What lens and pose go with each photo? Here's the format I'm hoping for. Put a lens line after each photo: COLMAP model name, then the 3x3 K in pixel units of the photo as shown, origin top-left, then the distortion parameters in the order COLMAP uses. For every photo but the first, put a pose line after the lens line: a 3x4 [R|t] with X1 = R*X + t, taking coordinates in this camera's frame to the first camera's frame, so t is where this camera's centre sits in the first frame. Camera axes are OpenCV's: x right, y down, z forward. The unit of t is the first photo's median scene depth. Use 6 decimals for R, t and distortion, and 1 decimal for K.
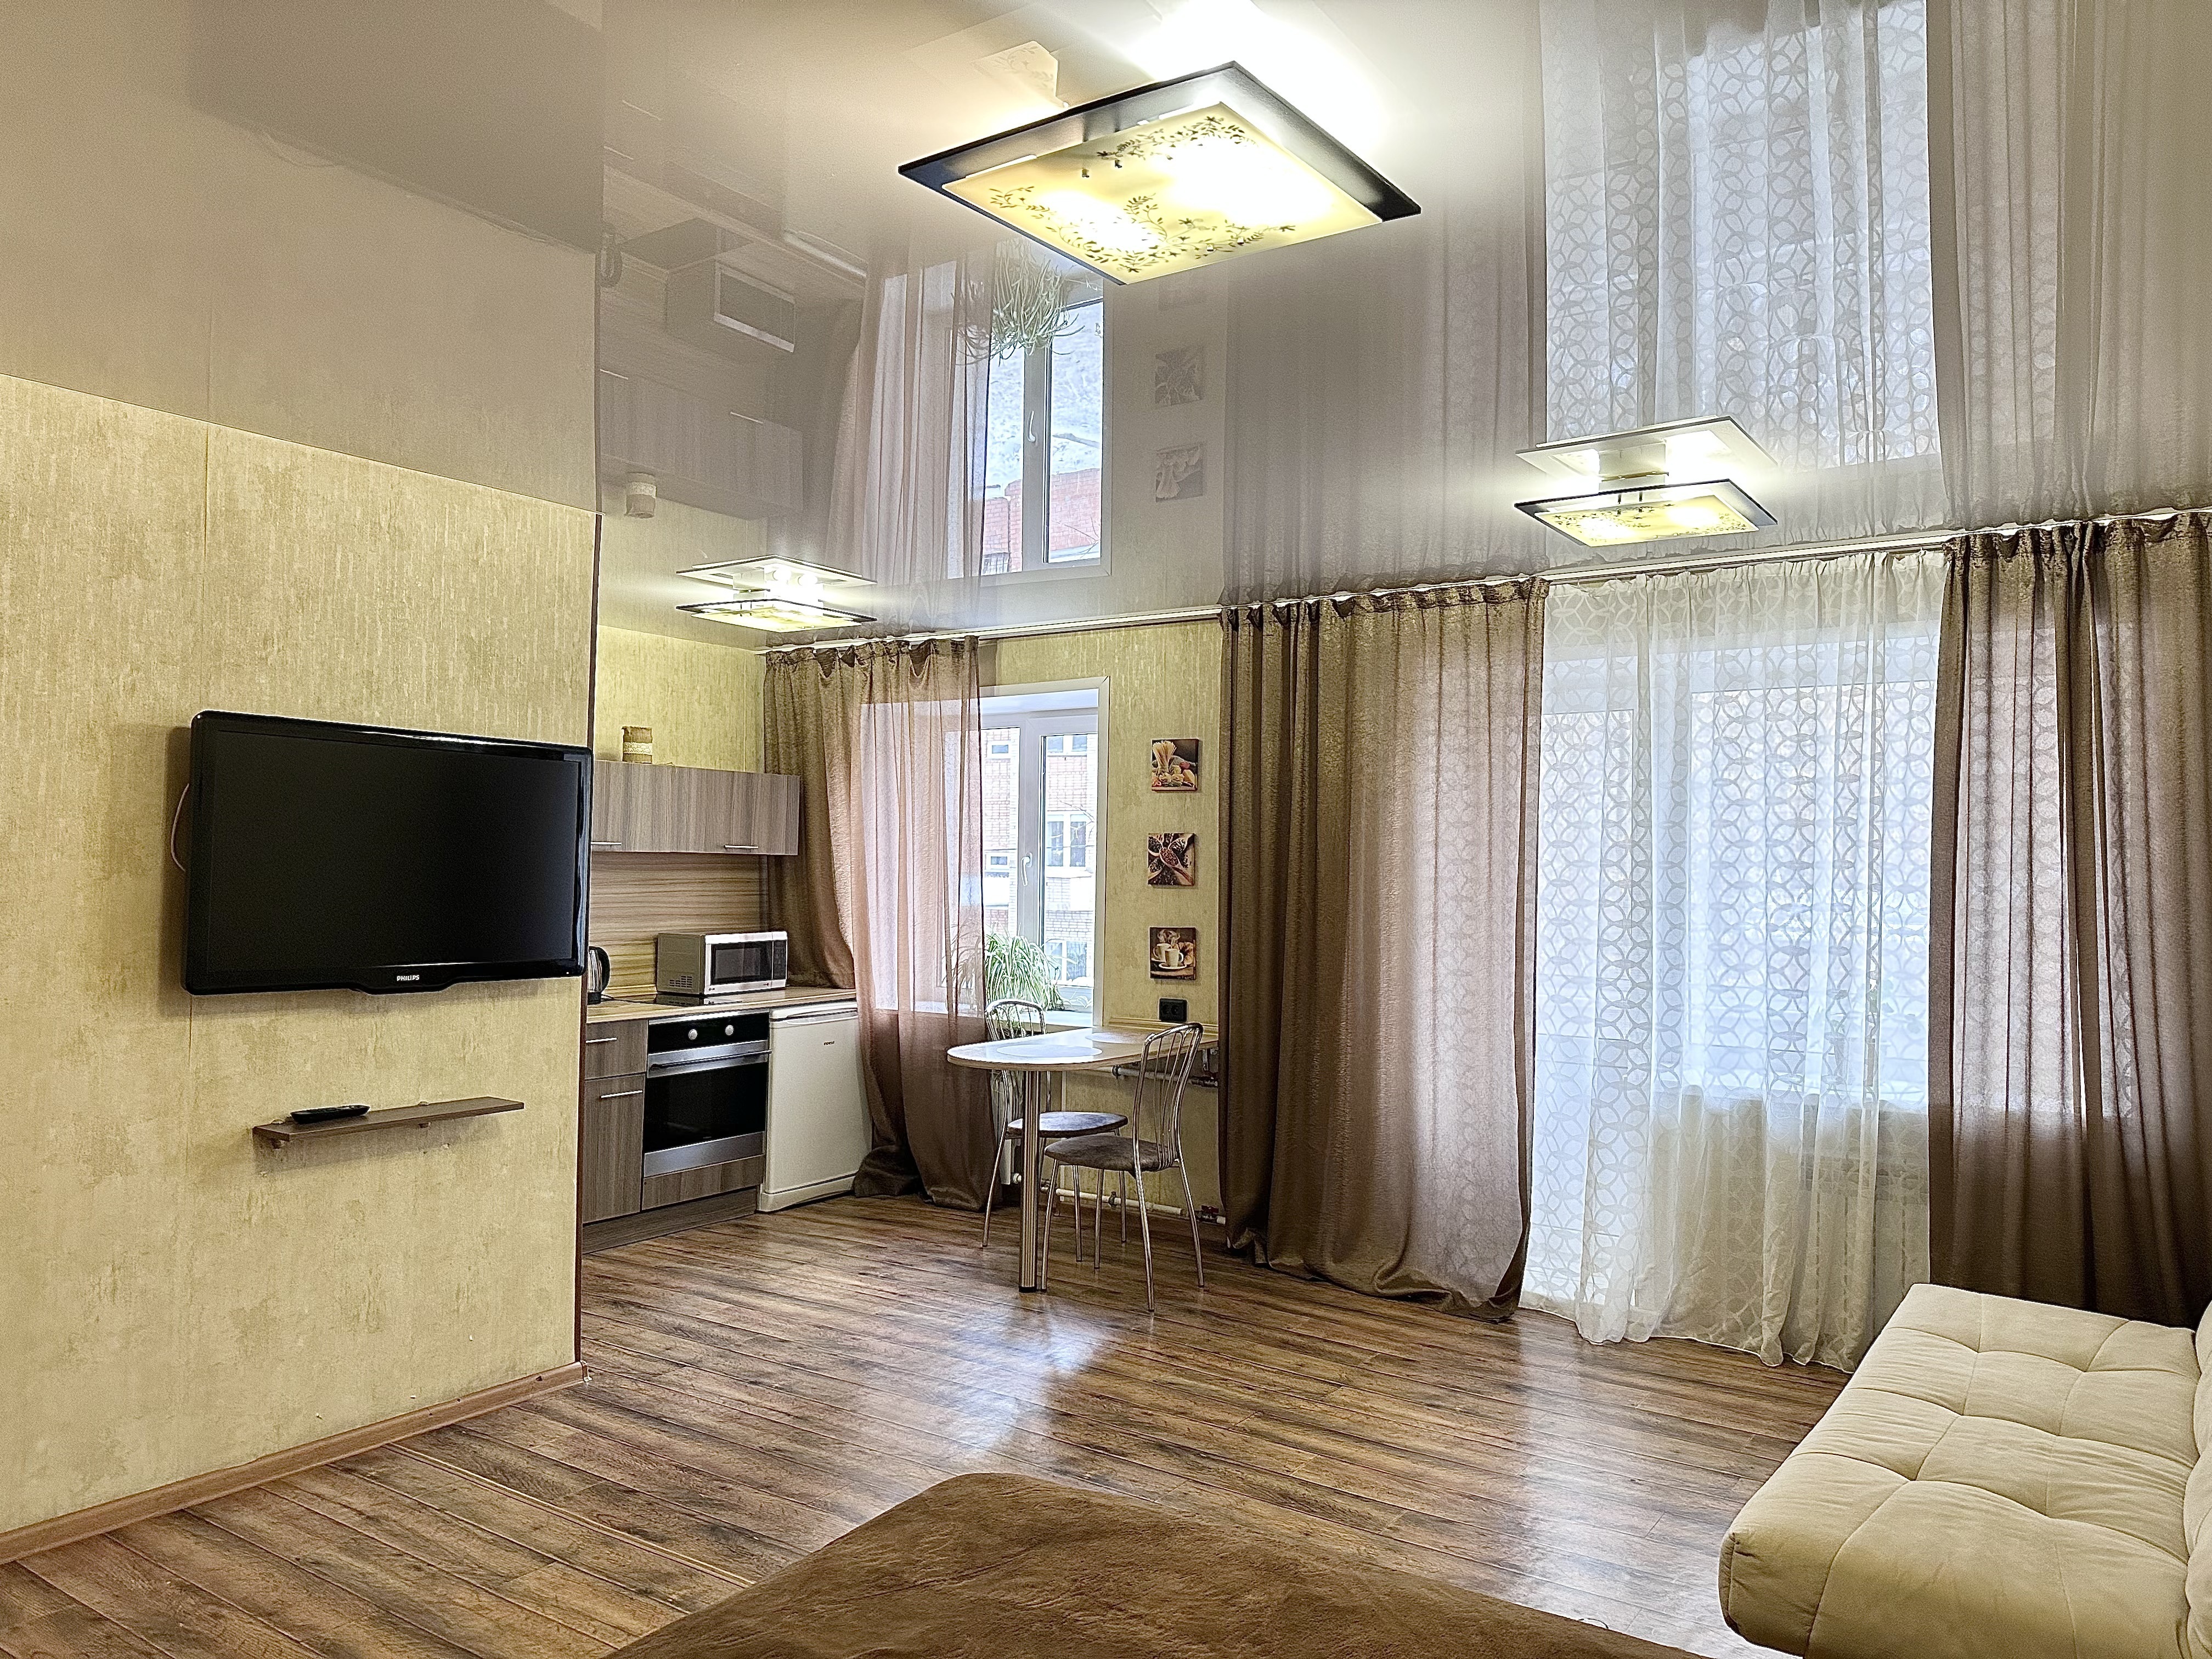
lens RADIAL K [[1563.6, 0, 1114.5], [0, 1563.6, 842.8], [0, 0, 1]] dist [0.055938, -0.059203]
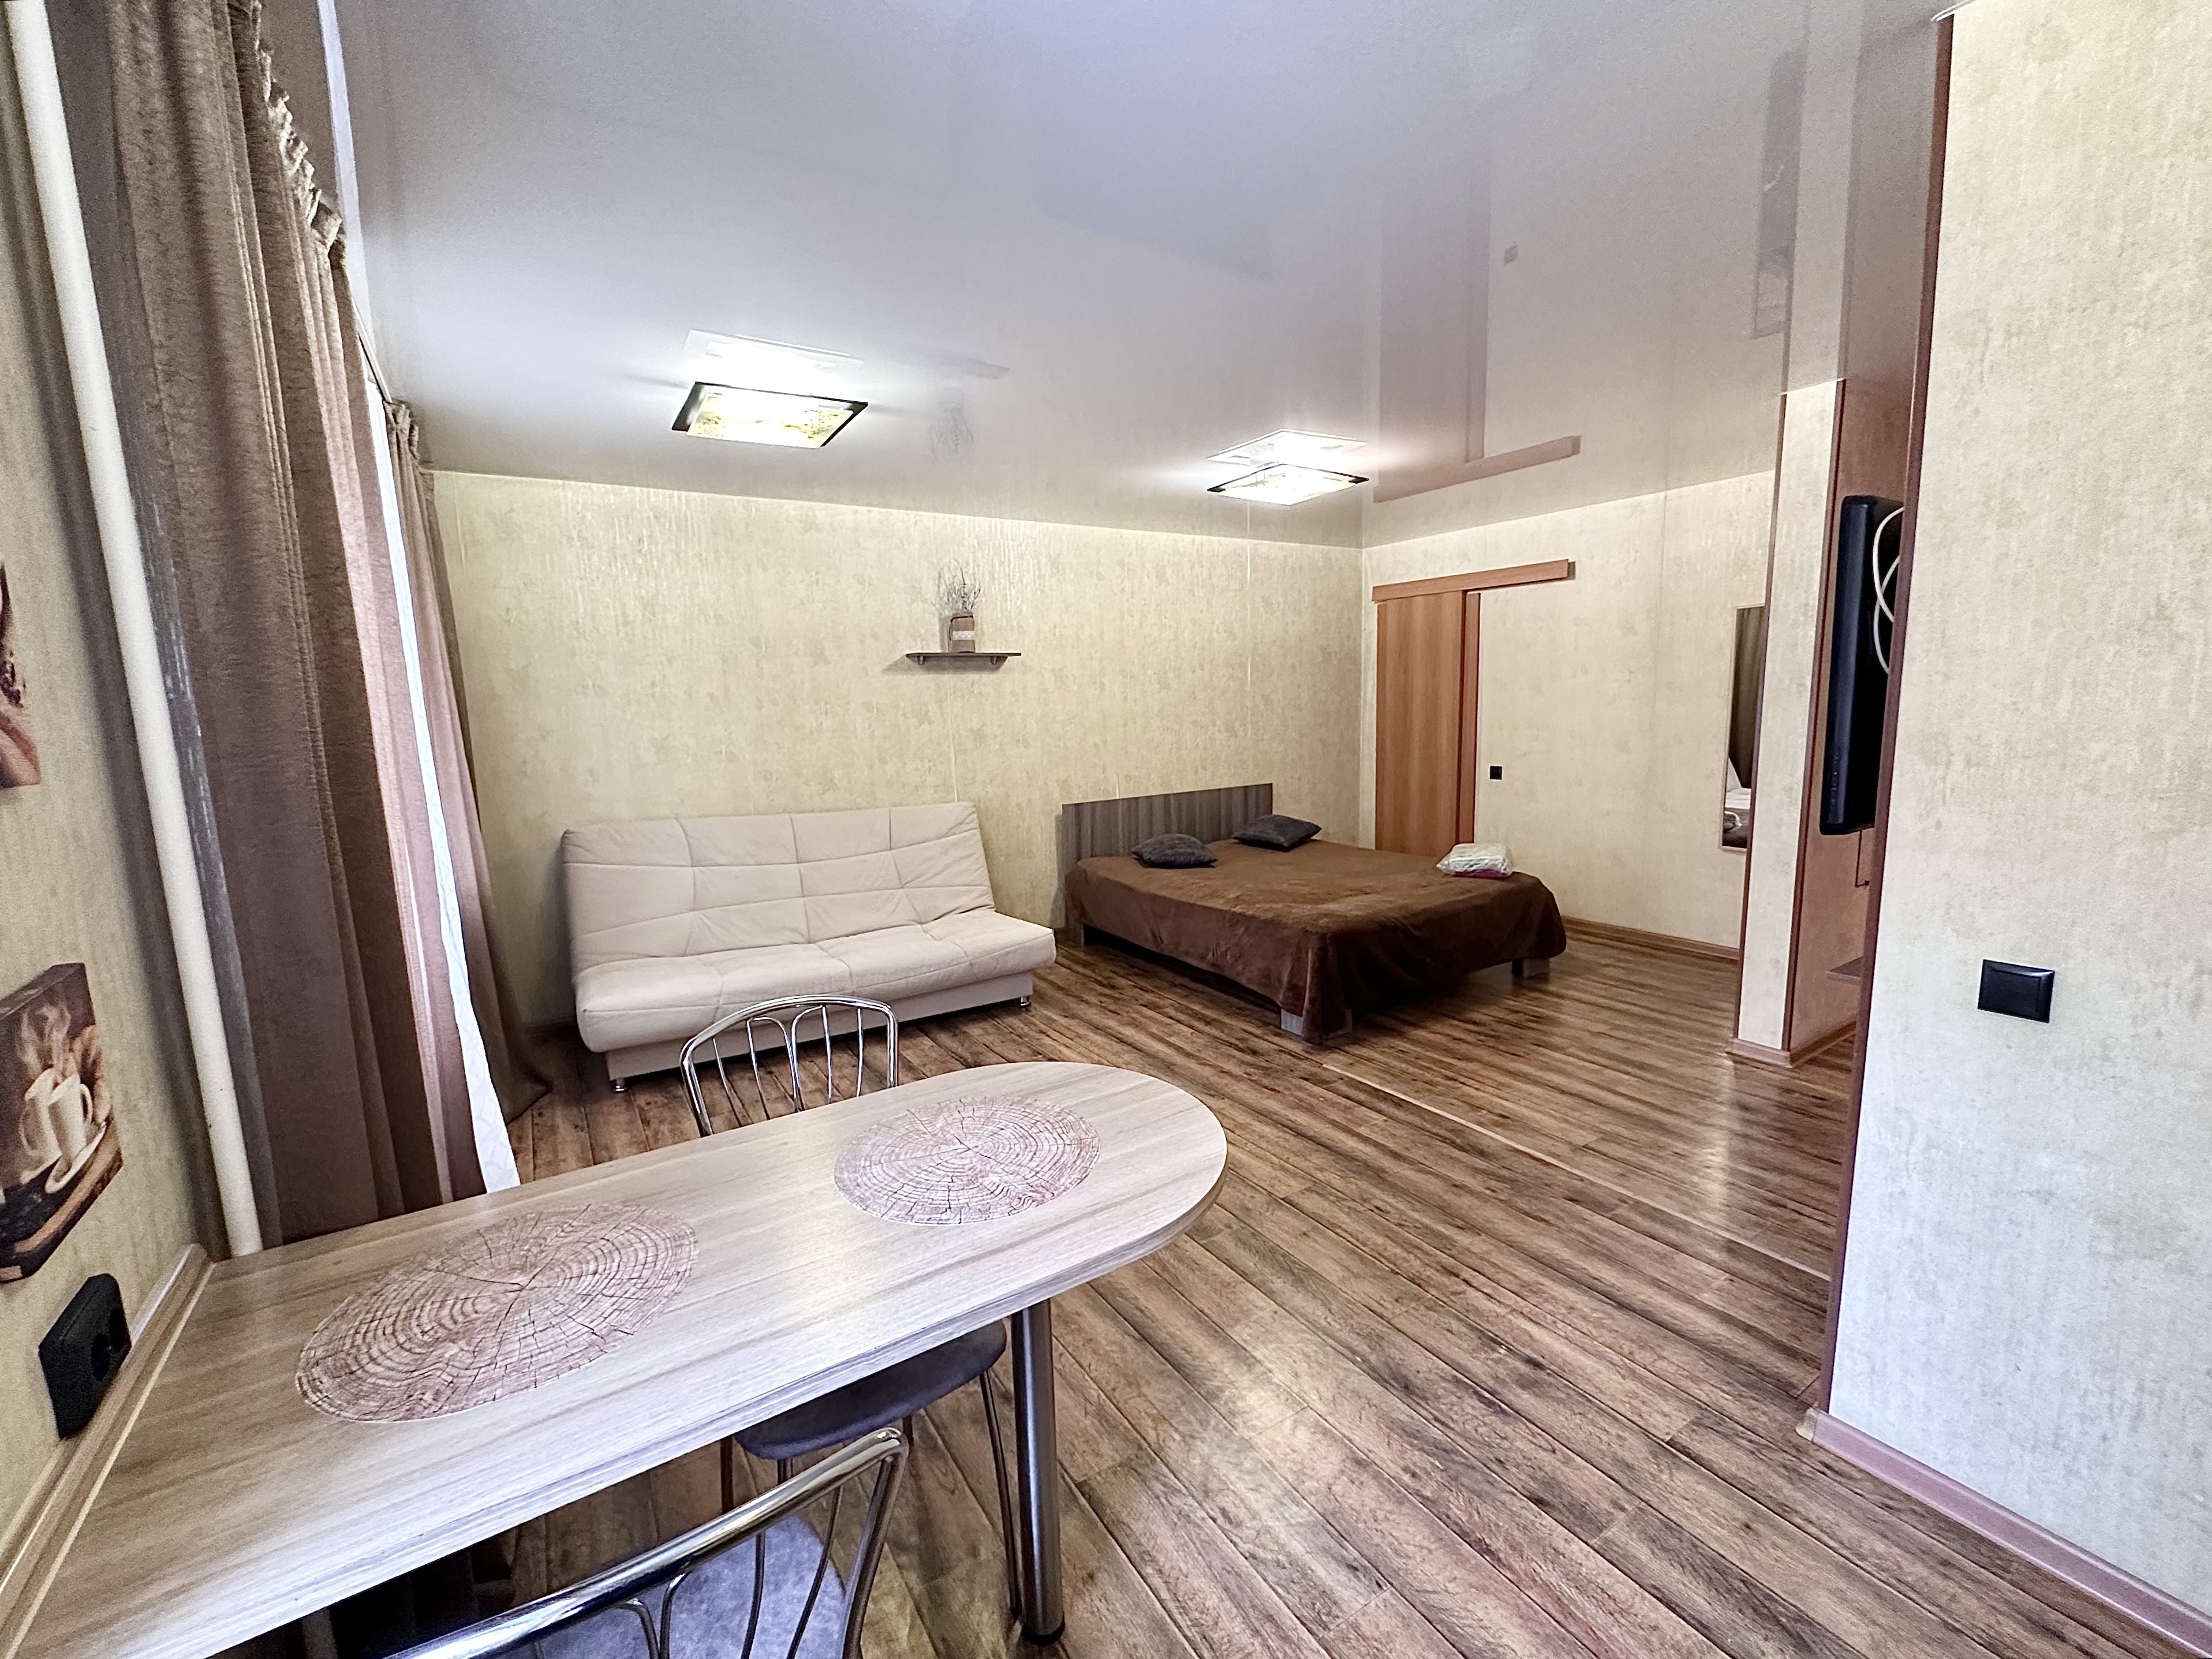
lens RADIAL K [[920.9, 0, 1109.2], [0, 920.9, 833.1], [0, 0, 1]] dist [-0.002090, -0.000008]
pose [[-0.918944, -0.045318, 0.391775, -0.201059], [0.009645, 0.990496, 0.137199, 0.023316], [-0.394270, 0.129857, -0.909774, 1.452160]]
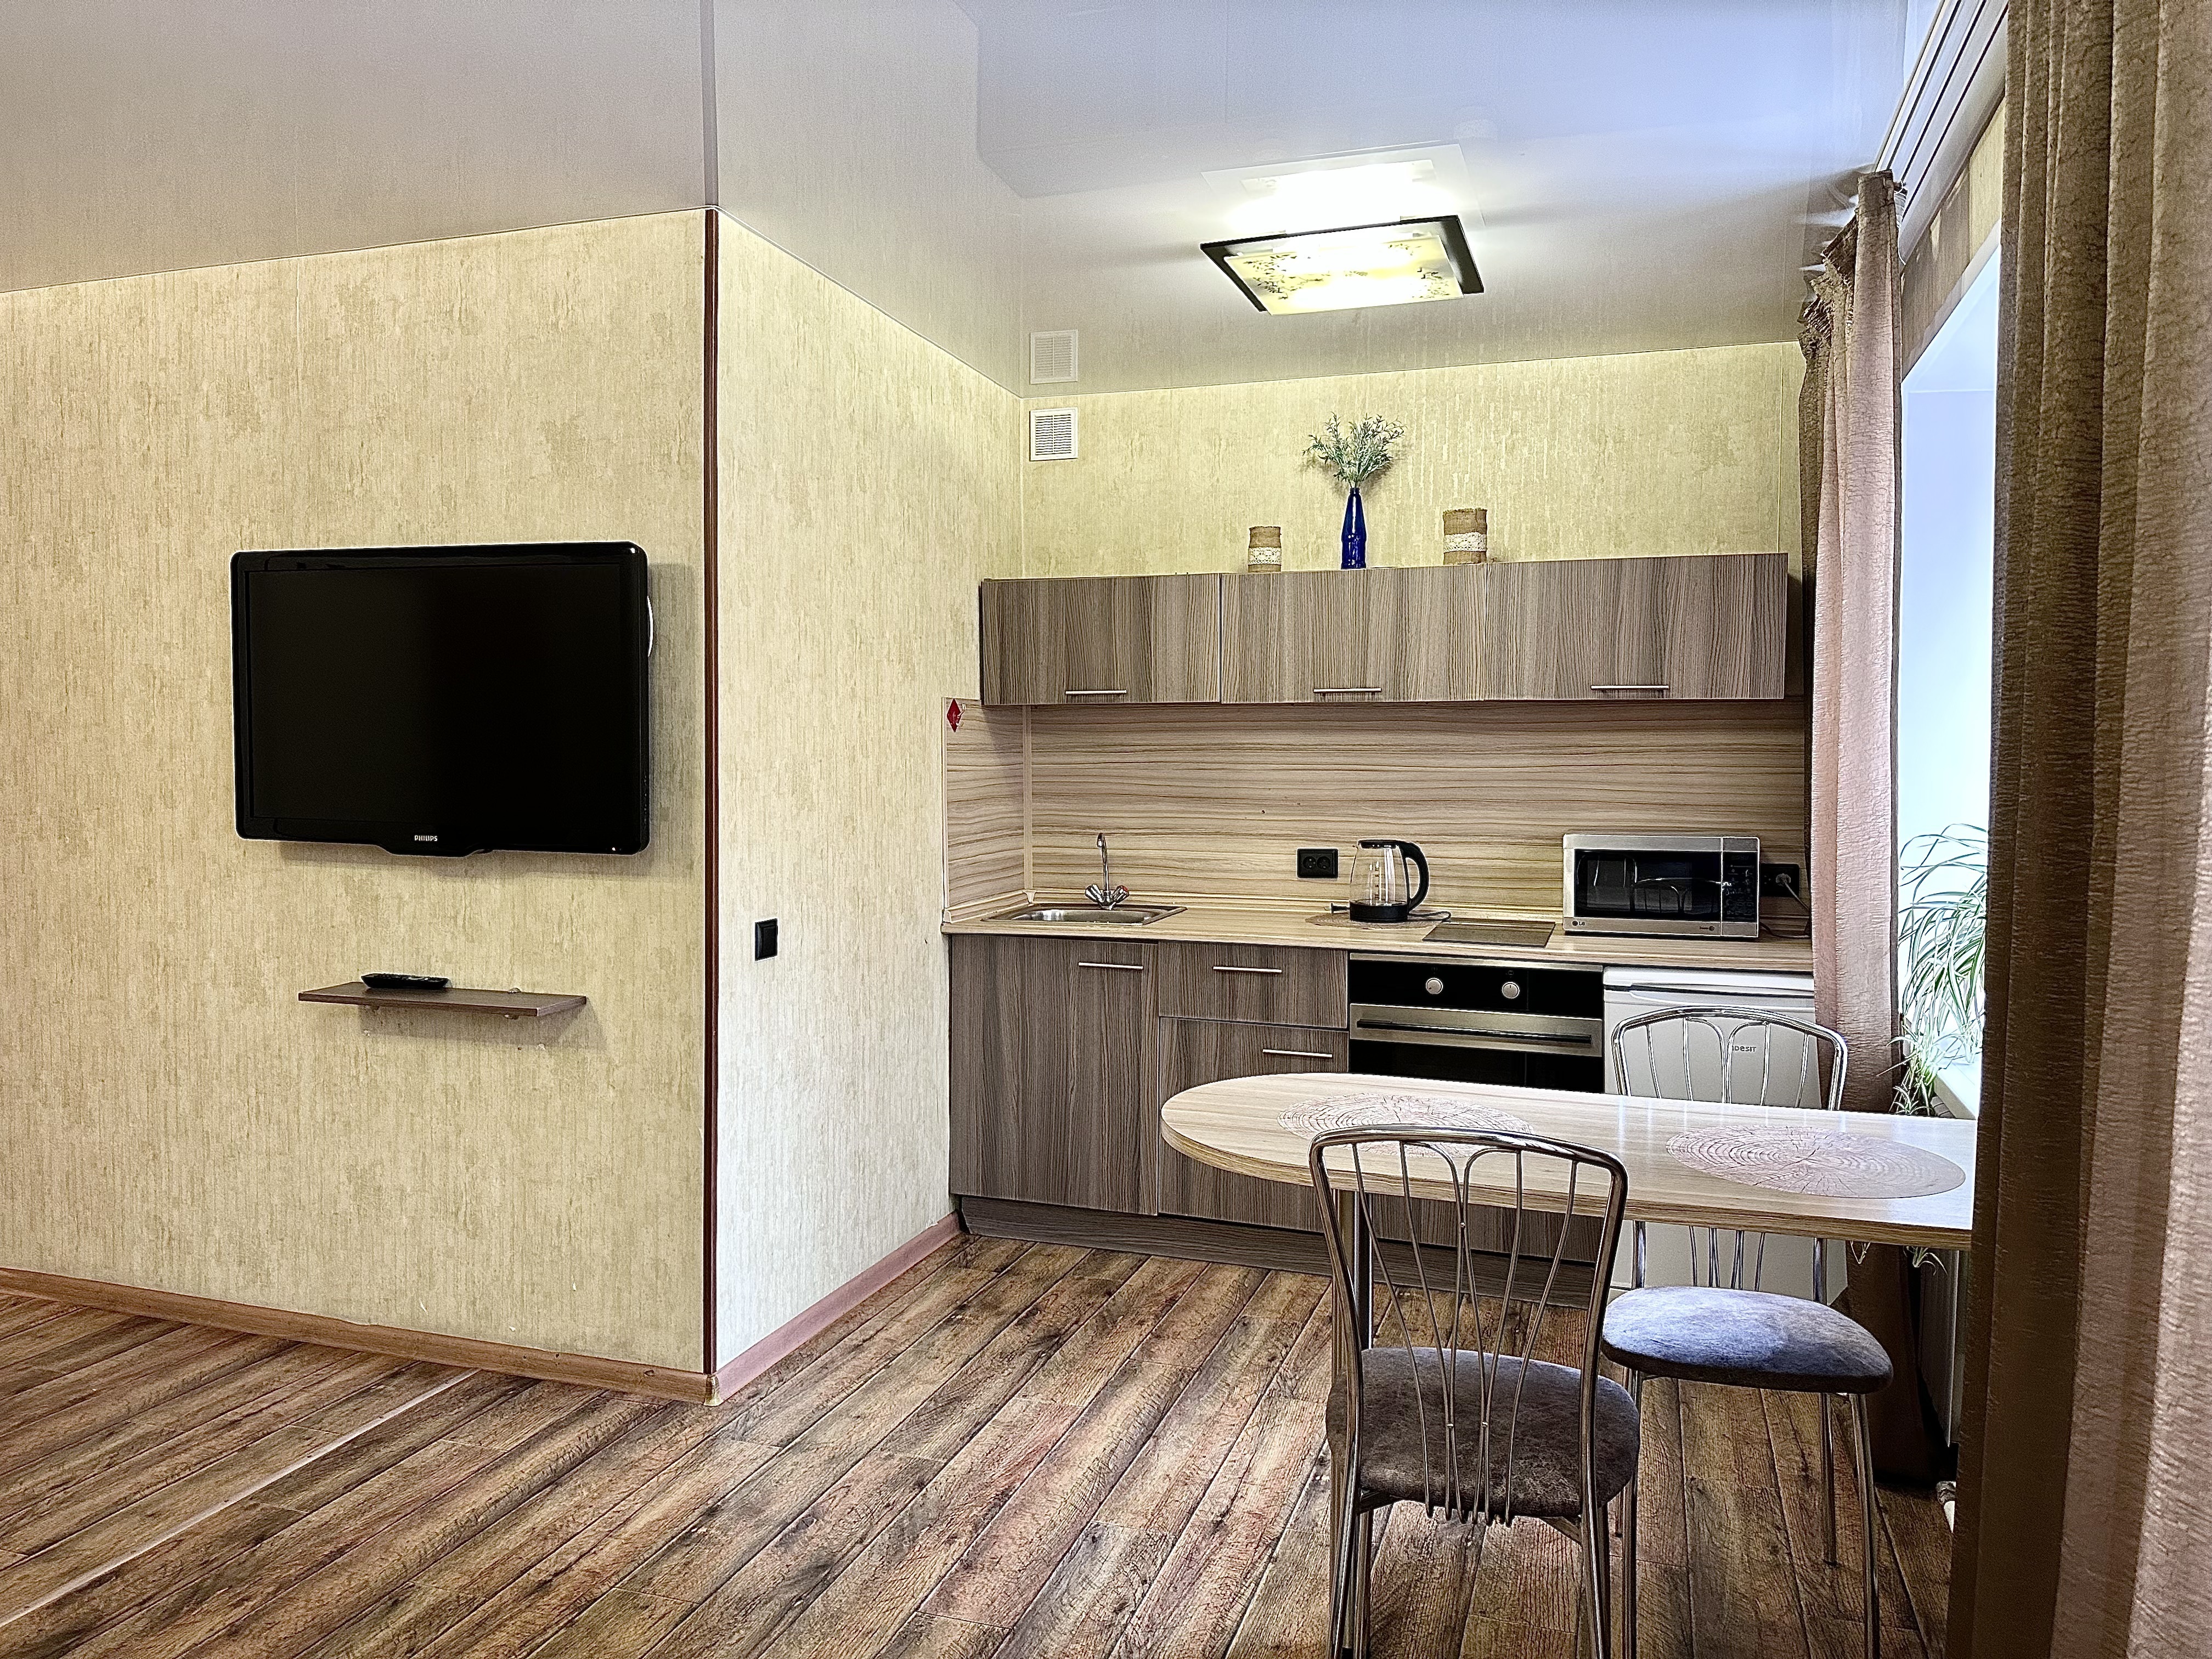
lens RADIAL K [[1550.3, 0, 1131.3], [0, 1550.3, 821.6], [0, 0, 1]] dist [0.032415, -0.047459]
pose [[0.282039, 0.030017, -0.958933, 0.410593], [0.012167, 0.999318, 0.034860, 0.045885], [0.959326, -0.021499, 0.281482, 0.989028]]
